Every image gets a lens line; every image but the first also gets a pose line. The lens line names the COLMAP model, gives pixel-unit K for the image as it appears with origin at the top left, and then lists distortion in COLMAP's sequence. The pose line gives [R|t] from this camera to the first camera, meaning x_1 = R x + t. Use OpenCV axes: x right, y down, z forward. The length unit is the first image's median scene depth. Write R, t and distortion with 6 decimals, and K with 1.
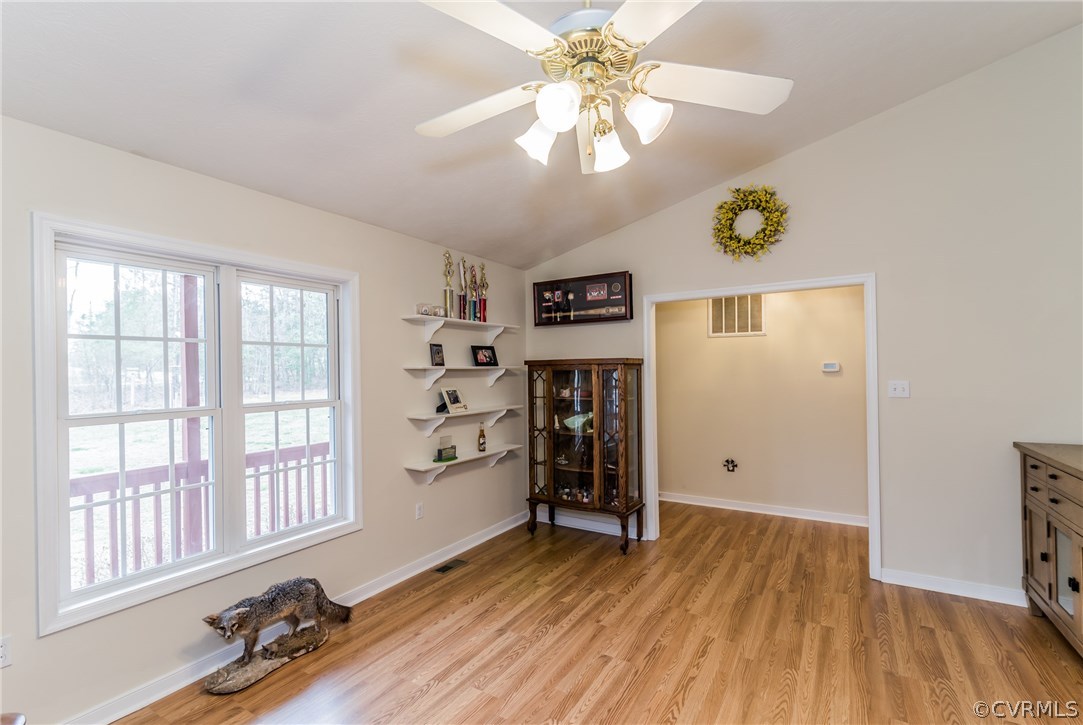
lens RADIAL K [[491.7, 0, 540.9], [0, 491.7, 368.5], [0, 0, 1]] dist [0.001837, 0.000120]
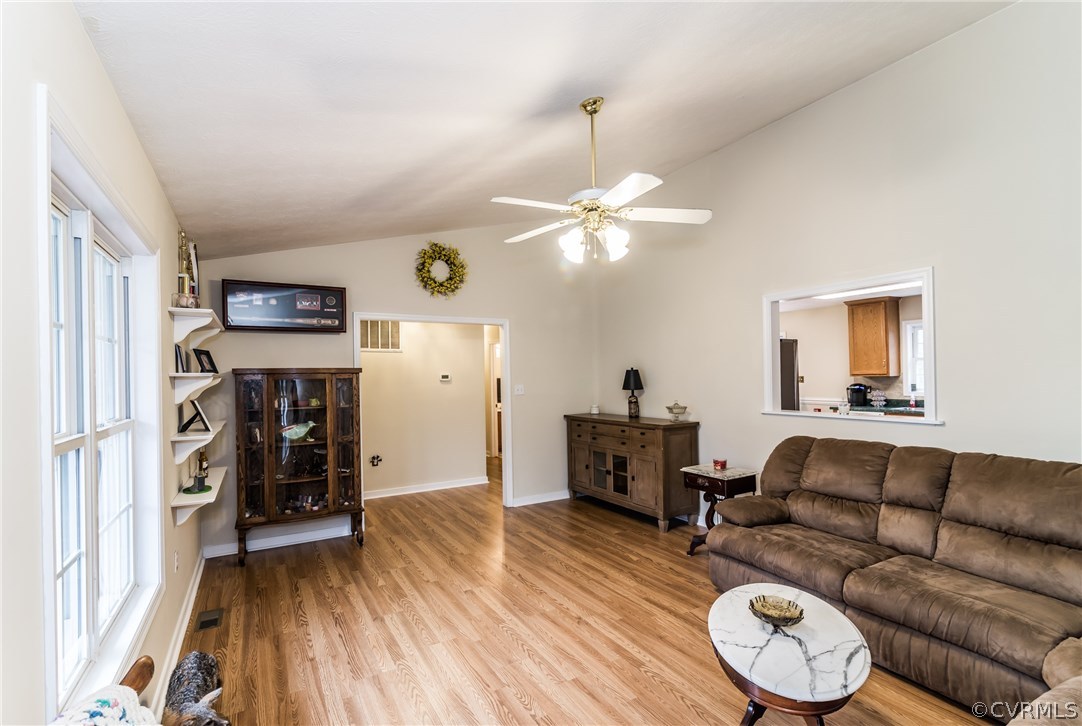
lens RADIAL K [[491.2, 0, 541.2], [0, 491.2, 372.3], [0, 0, 1]] dist [0.001837, 0.000120]
pose [[0.471395, 0.013446, 0.881820, -0.629346], [0.004854, 0.999829, -0.017840, 0.010152], [-0.881909, 0.012690, 0.471249, 0.121642]]
